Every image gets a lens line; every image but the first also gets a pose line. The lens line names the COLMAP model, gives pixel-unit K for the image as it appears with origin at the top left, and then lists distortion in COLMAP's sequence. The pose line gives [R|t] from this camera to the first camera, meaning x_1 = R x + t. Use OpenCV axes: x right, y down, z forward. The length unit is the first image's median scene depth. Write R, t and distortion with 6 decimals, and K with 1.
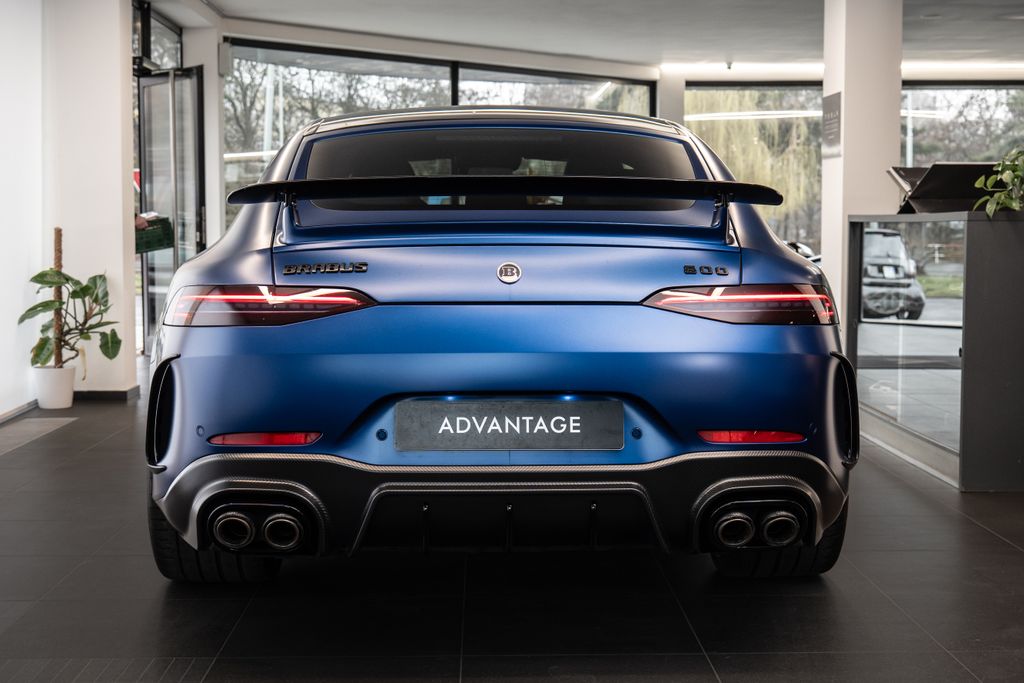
lens RADIAL K [[1510.0, 0, 512.0], [0, 1510.0, 341.5], [0, 0, 1]] dist [-0.003230, 0.024877]
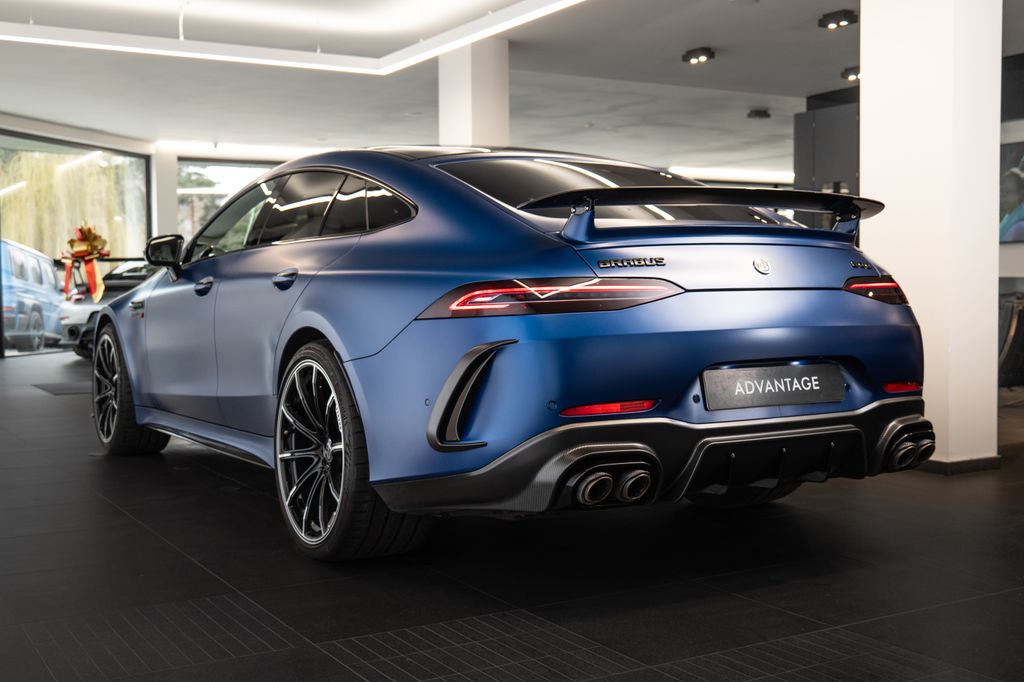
lens RADIAL K [[1193.5, 0, 512.0], [0, 1193.5, 341.0], [0, 0, 1]] dist [0.012150, 0.001380]
pose [[0.872823, -0.030418, 0.487089, -0.677801], [0.045363, 0.998792, -0.018914, 0.027015], [-0.485925, 0.038604, 0.873148, 0.236902]]
